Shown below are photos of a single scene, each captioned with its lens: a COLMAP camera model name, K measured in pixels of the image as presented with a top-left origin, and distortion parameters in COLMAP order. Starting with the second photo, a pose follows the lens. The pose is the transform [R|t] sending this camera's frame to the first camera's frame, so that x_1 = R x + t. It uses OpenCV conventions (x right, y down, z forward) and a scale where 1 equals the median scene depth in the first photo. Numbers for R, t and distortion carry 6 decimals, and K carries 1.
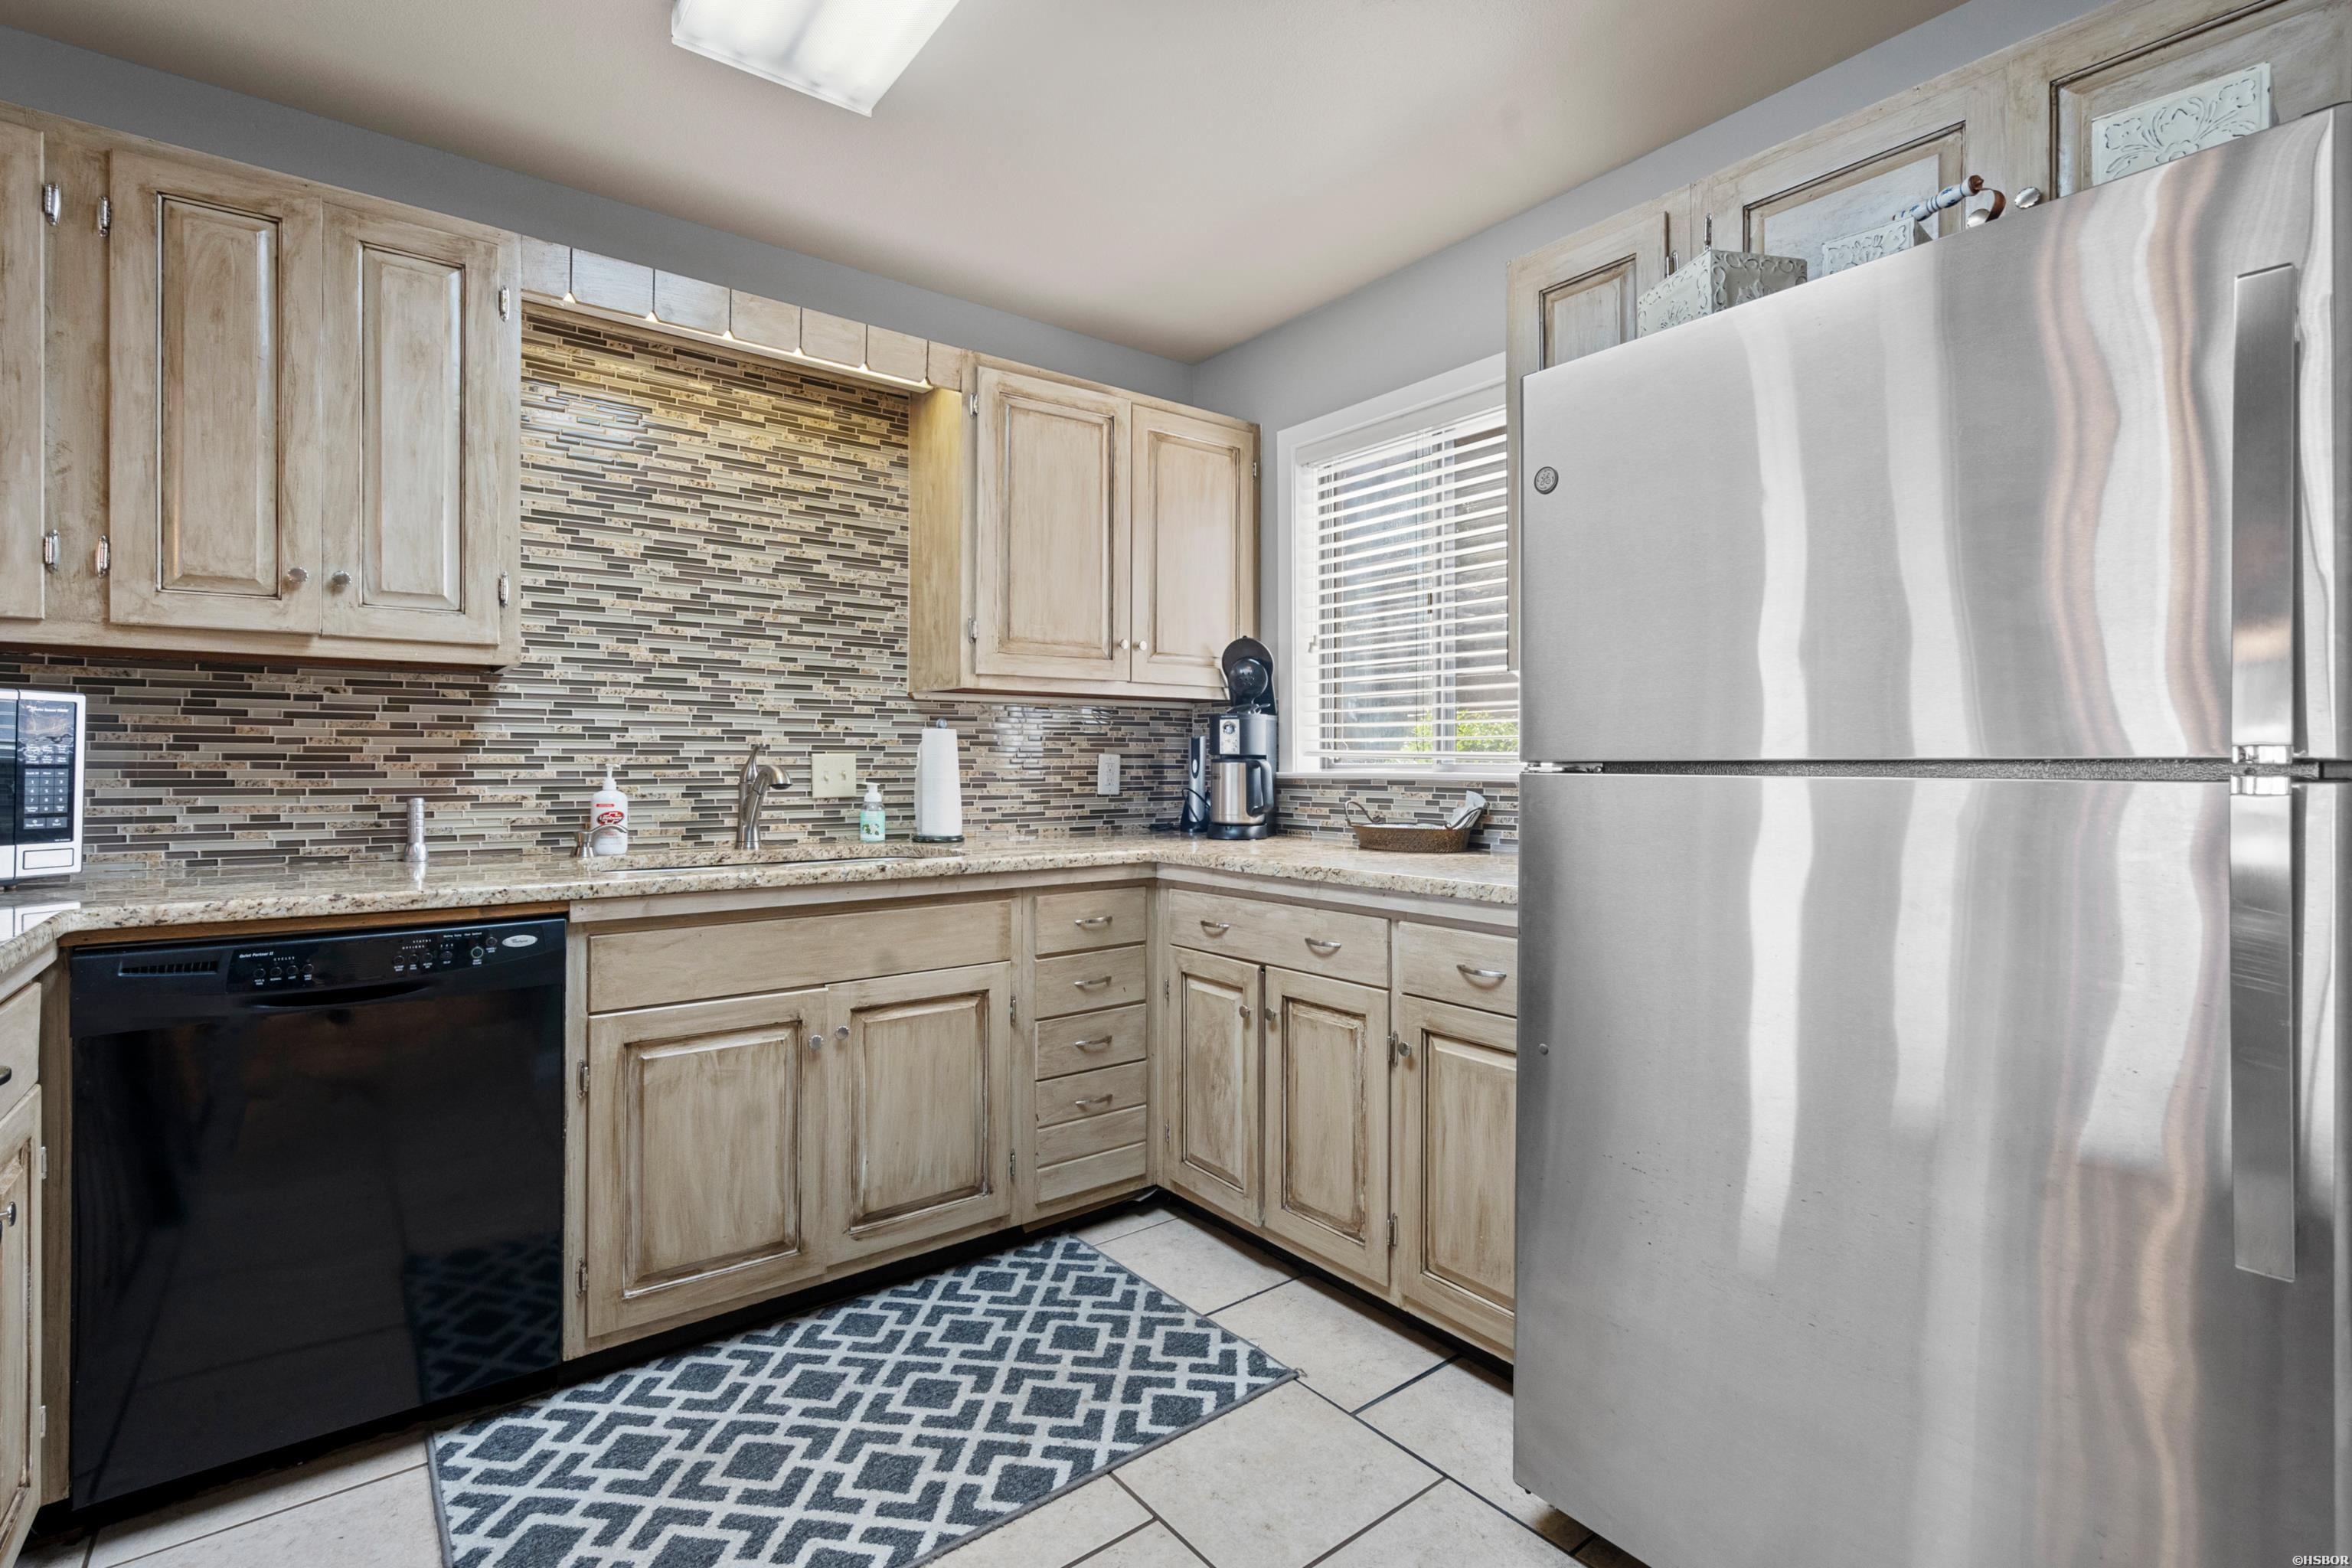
lens RADIAL K [[1074.0, 0, 1161.9], [0, 1074.0, 761.1], [0, 0, 1]] dist [-0.000030, 0.000236]
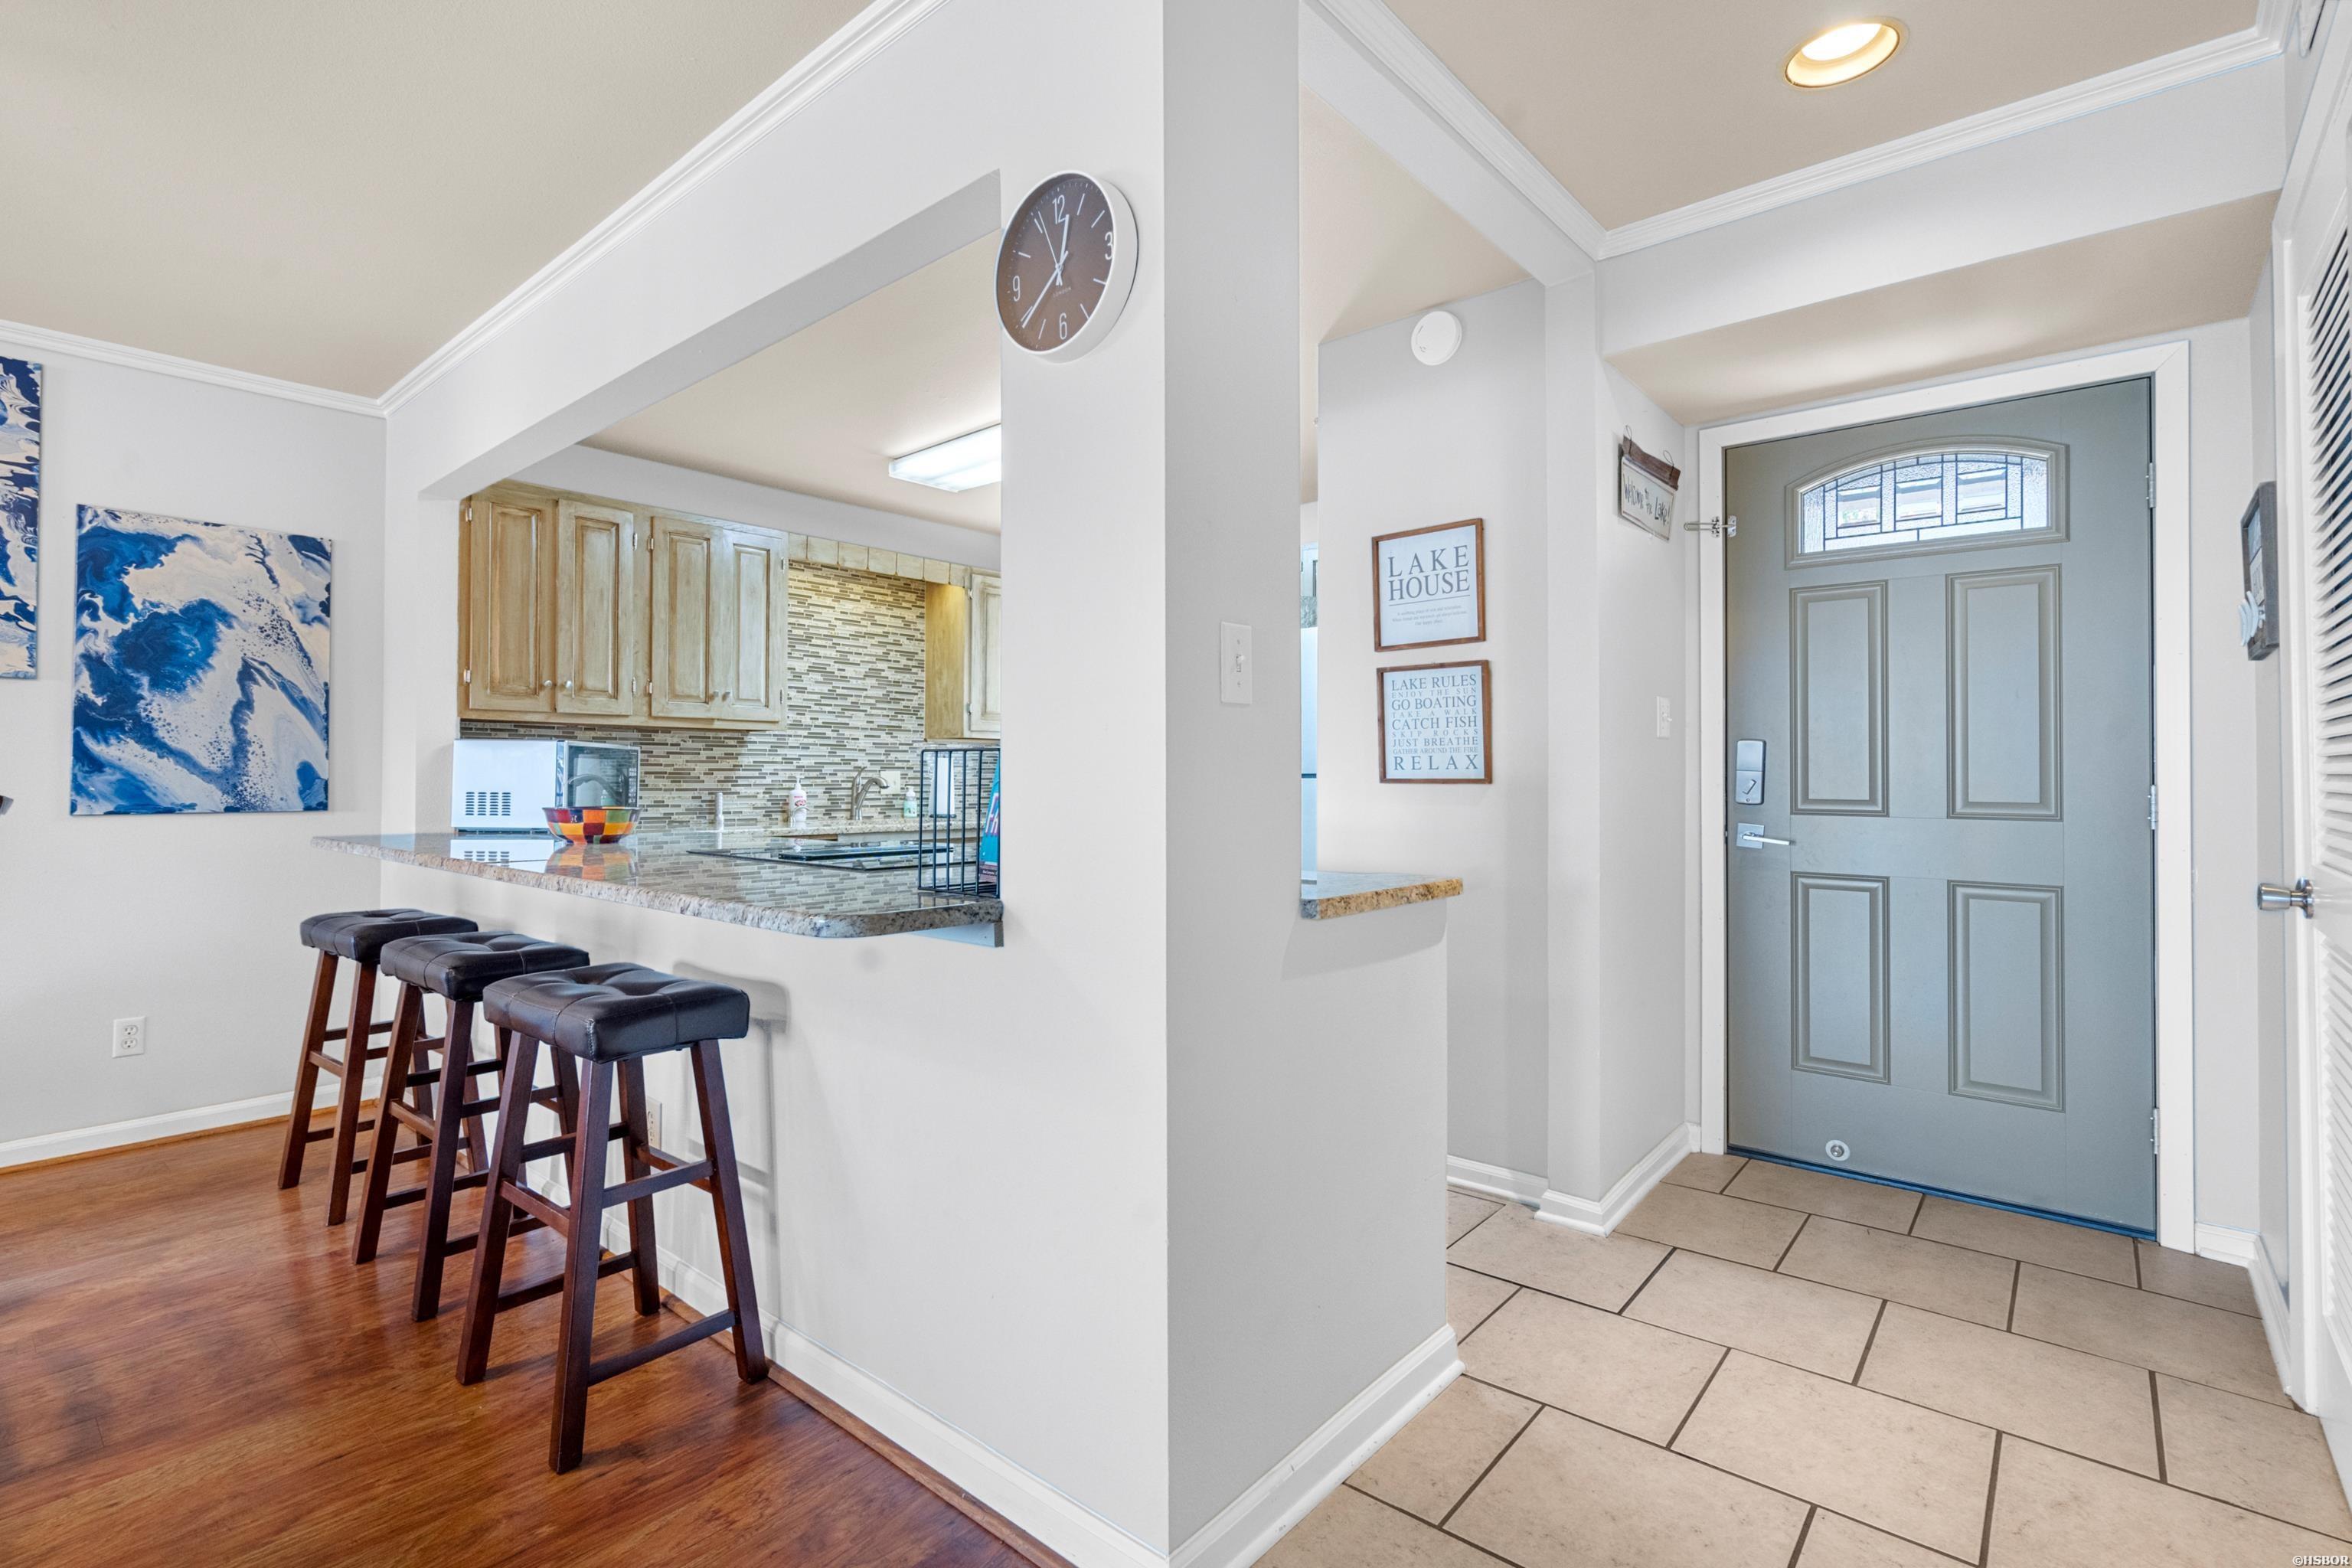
lens RADIAL K [[1081.7, 0, 1151.9], [0, 1081.7, 748.9], [0, 0, 1]] dist [0.000591, 0.000259]
pose [[0.979467, 0.004170, 0.201560, -0.281198], [0.001035, 0.999669, -0.025709, 0.003934], [-0.201600, 0.025390, 0.979139, -1.137882]]
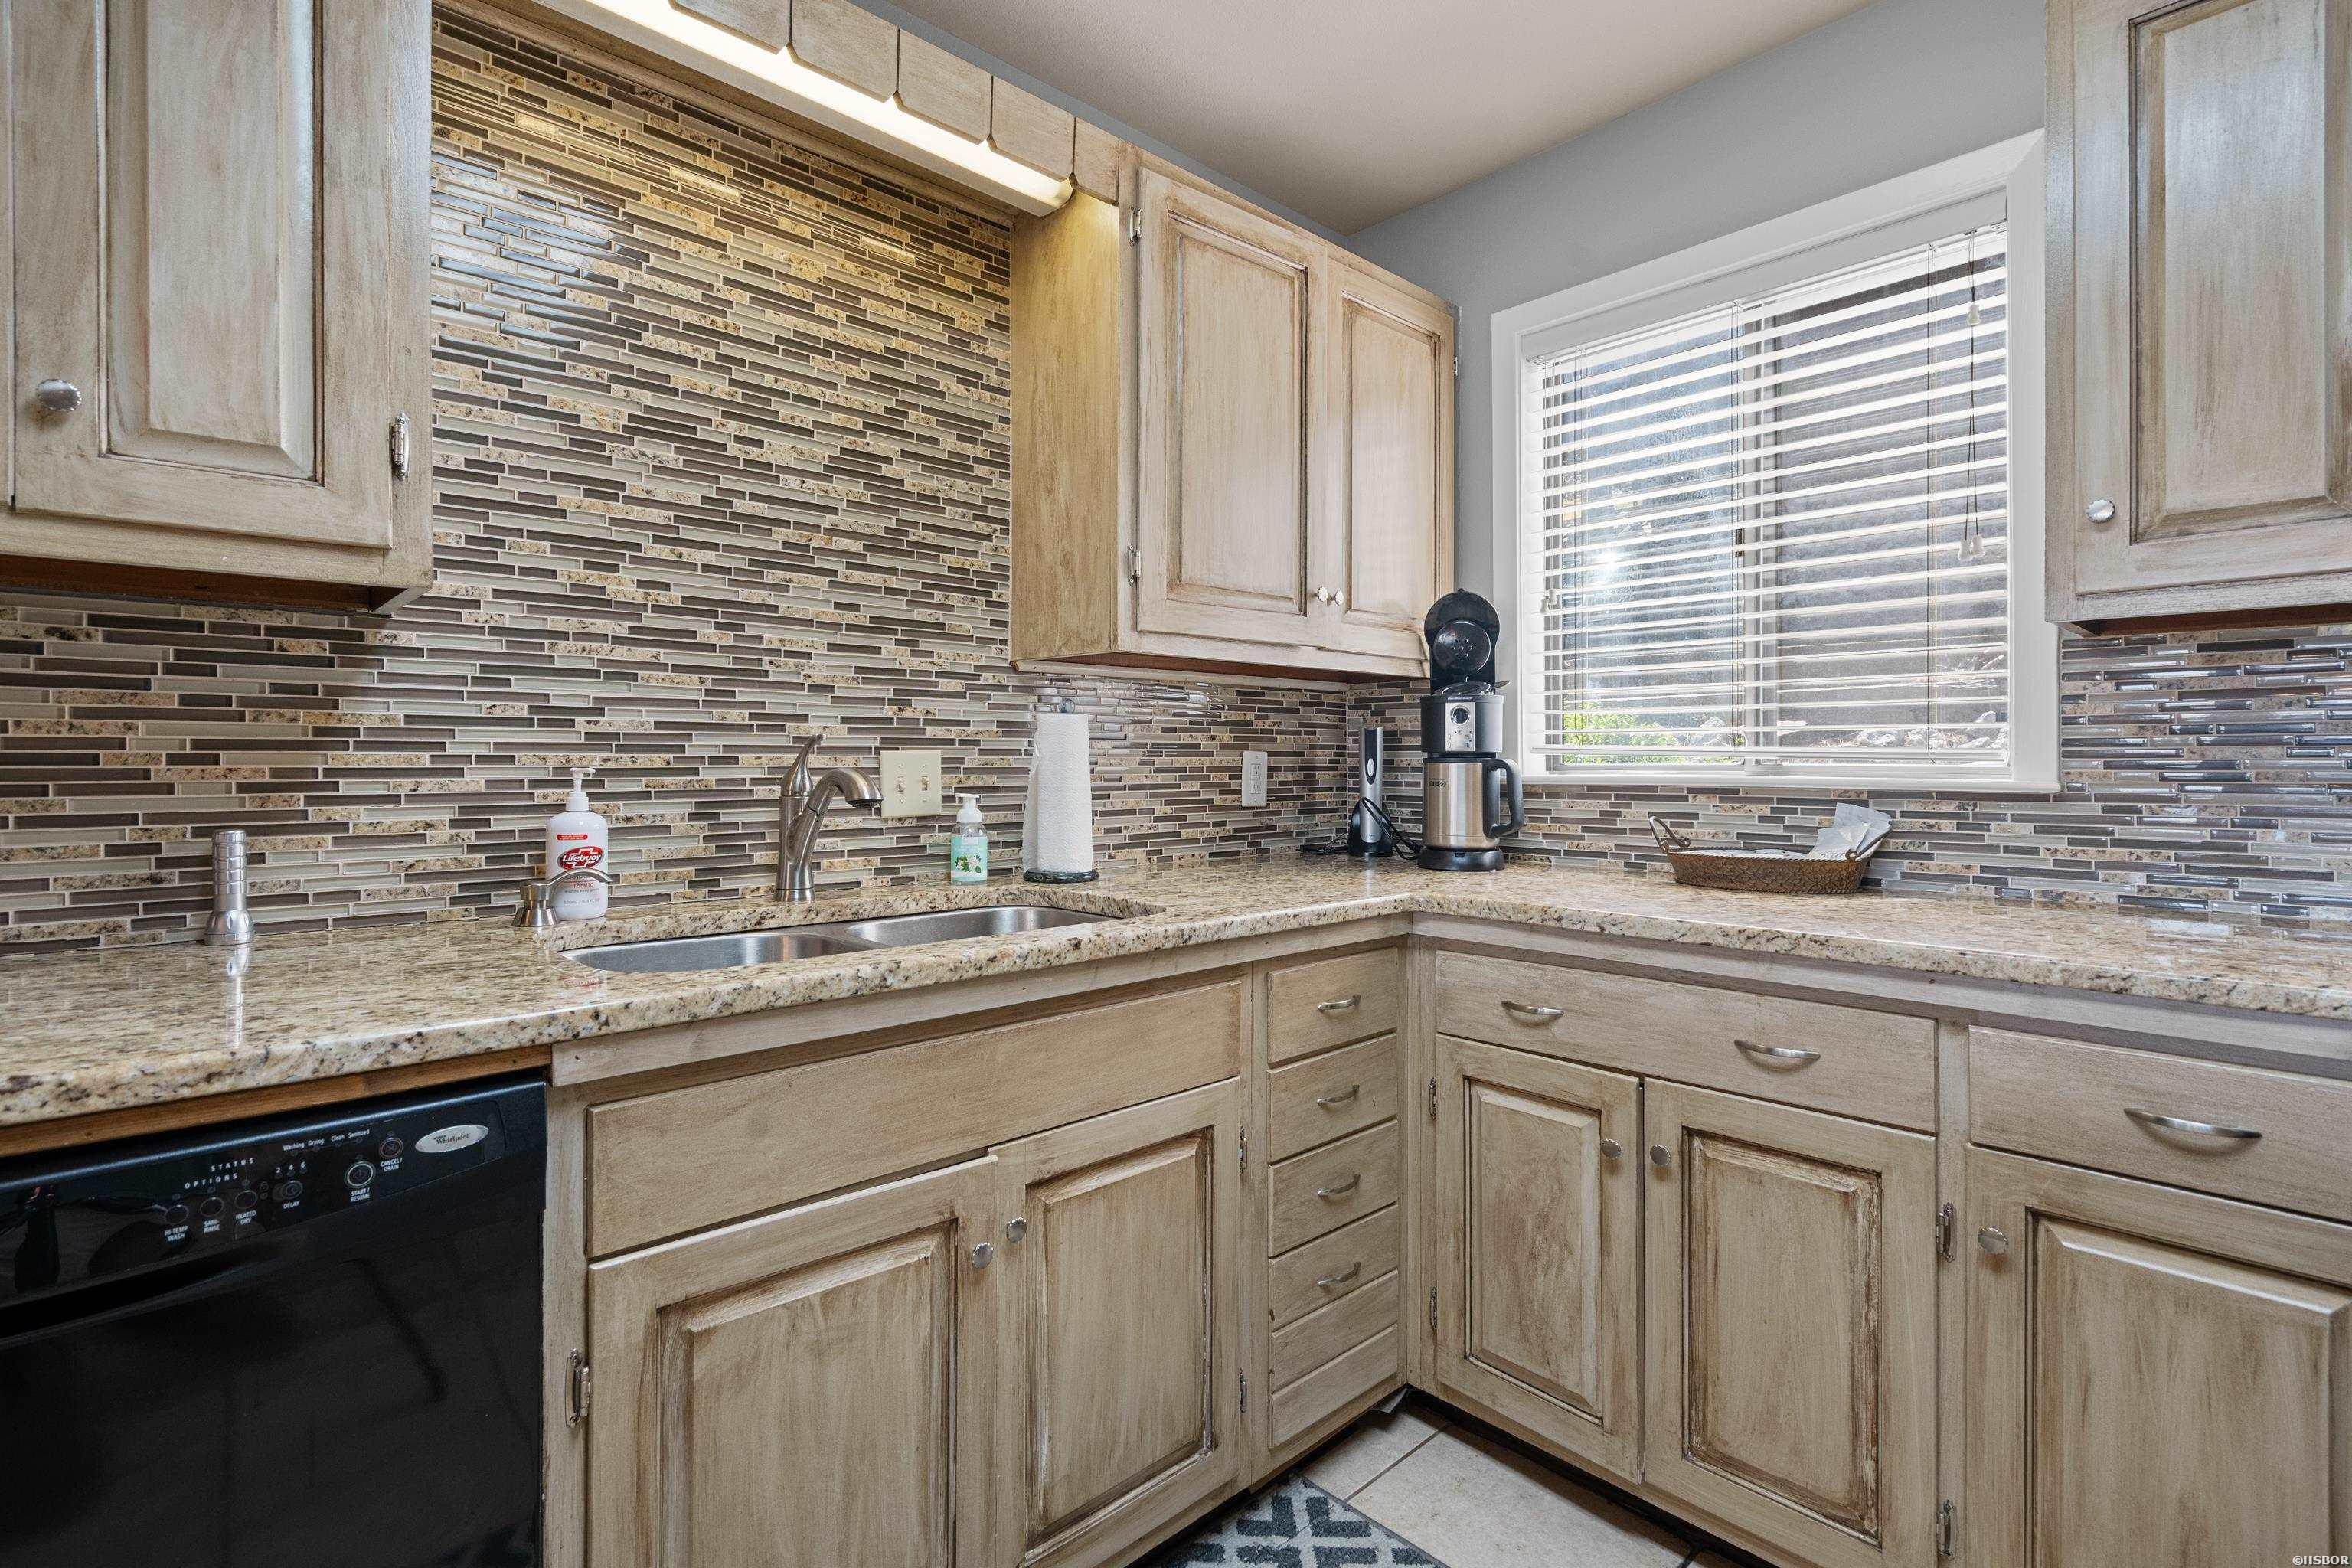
lens RADIAL K [[1096.9, 0, 1174.4], [0, 1096.9, 763.9], [0, 0, 1]] dist [-0.000333, -0.000078]
pose [[0.995758, -0.001594, 0.091997, -0.242663], [0.001154, 0.999988, 0.004840, -0.002179], [-0.092004, -0.004713, 0.995748, 0.364365]]
